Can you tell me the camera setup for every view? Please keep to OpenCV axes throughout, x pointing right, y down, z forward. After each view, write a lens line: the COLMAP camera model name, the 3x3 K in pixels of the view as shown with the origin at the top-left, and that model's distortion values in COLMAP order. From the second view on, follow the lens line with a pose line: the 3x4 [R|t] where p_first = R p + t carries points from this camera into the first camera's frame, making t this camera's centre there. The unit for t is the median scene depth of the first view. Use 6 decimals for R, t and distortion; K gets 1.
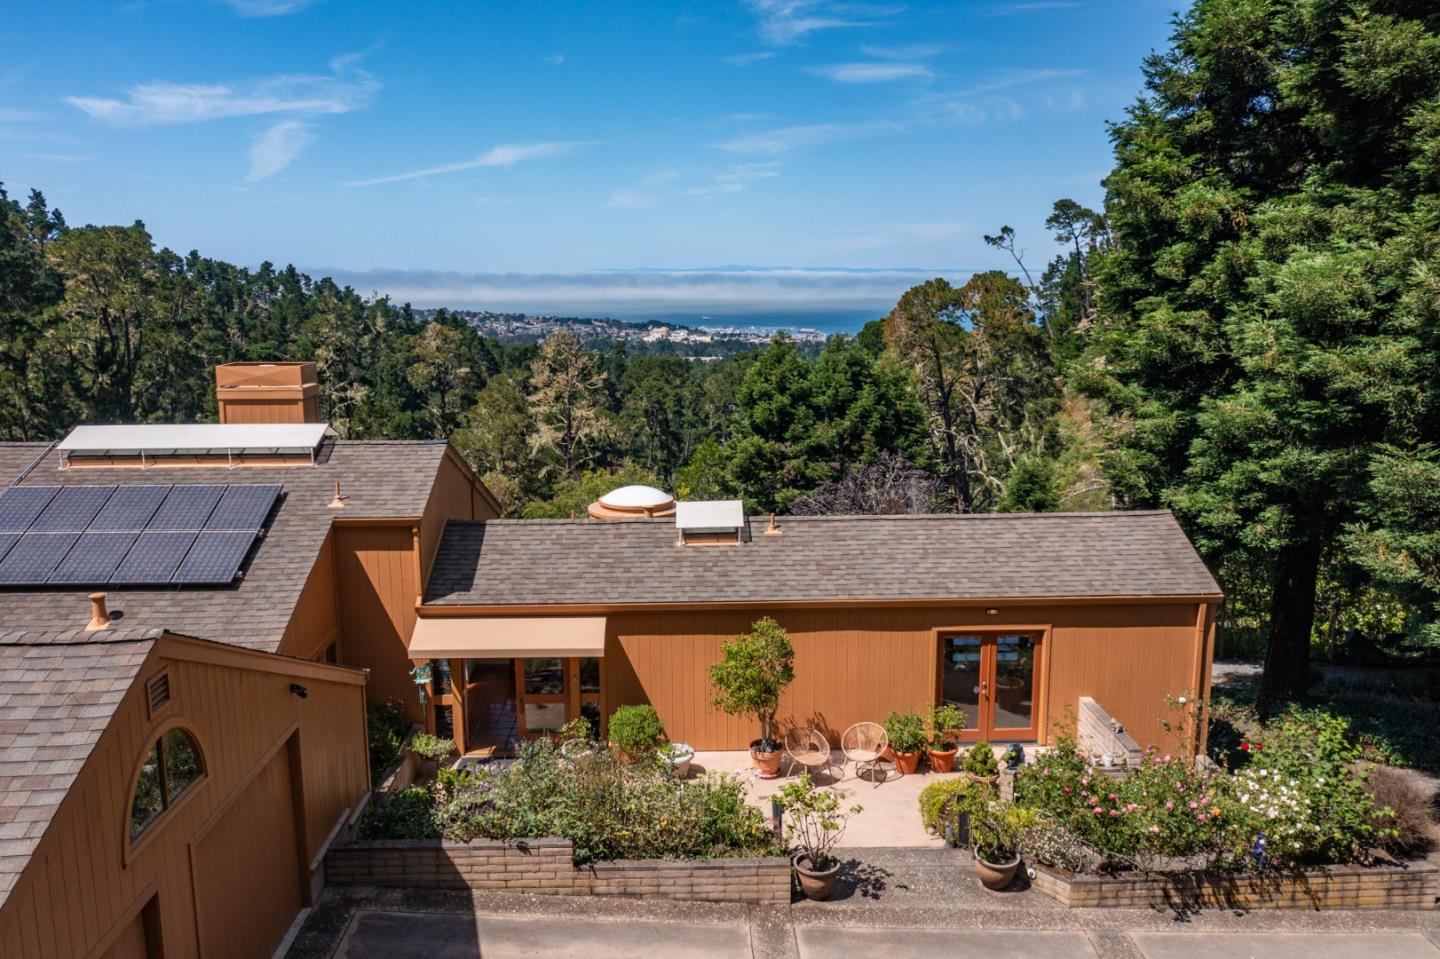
lens RADIAL K [[1136.5, 0, 720.0], [0, 1136.5, 479.5], [0, 0, 1]] dist [0.008372, -0.006791]
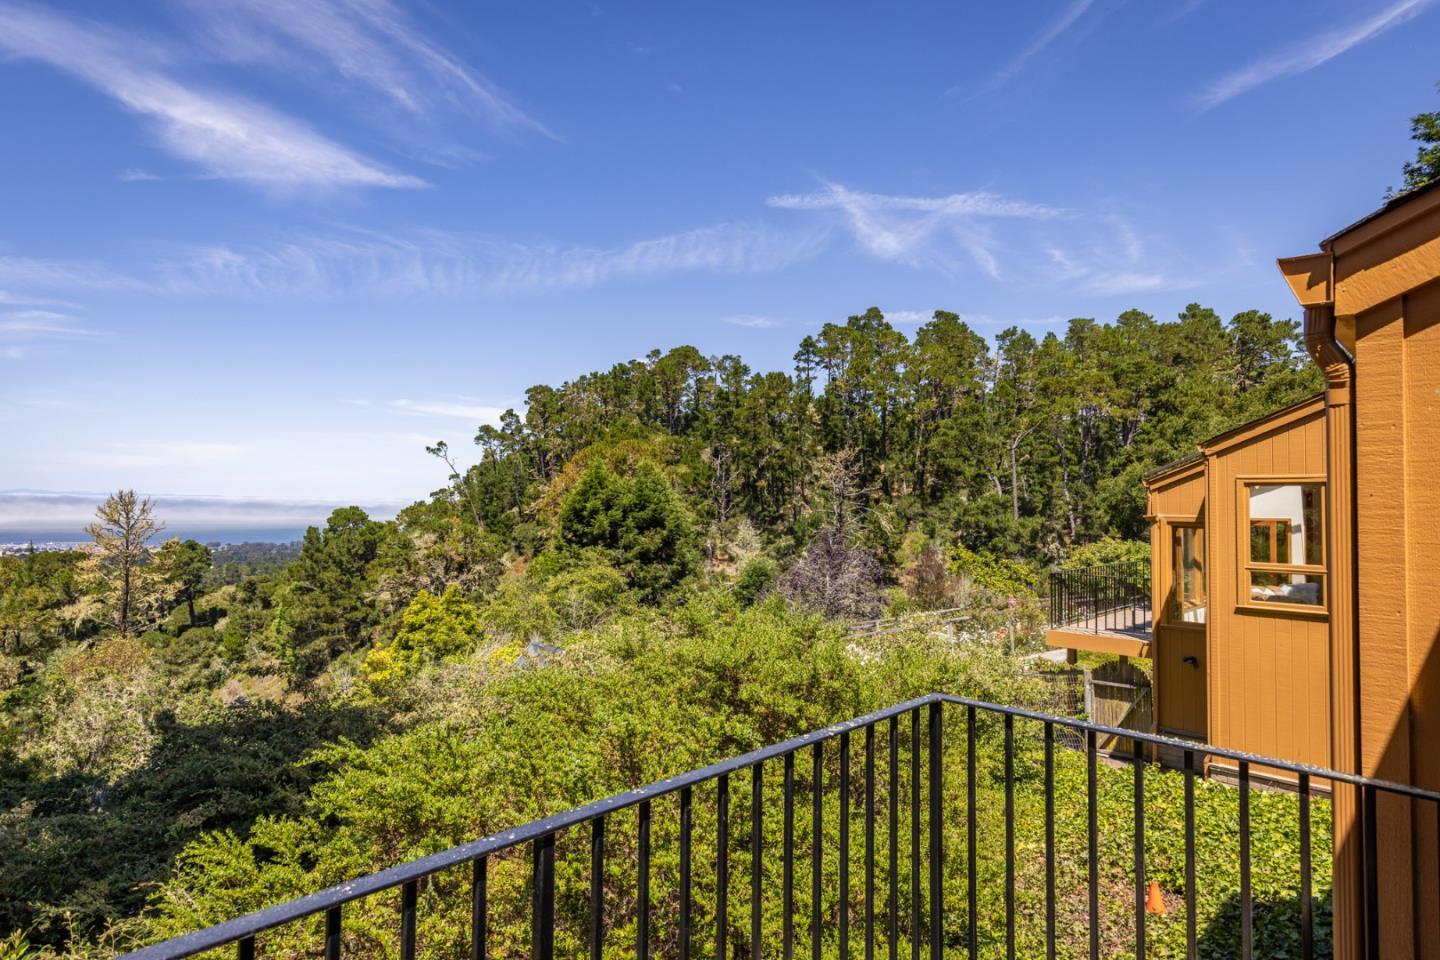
lens RADIAL K [[769.6, 0, 720.0], [0, 769.6, 480.0], [0, 0, 1]] dist [-0.007911, -0.000676]
pose [[0.727669, 0.034874, 0.685042, -0.407252], [0.108169, 0.980376, -0.164809, 0.037918], [-0.677346, 0.194027, 0.709617, 0.352730]]
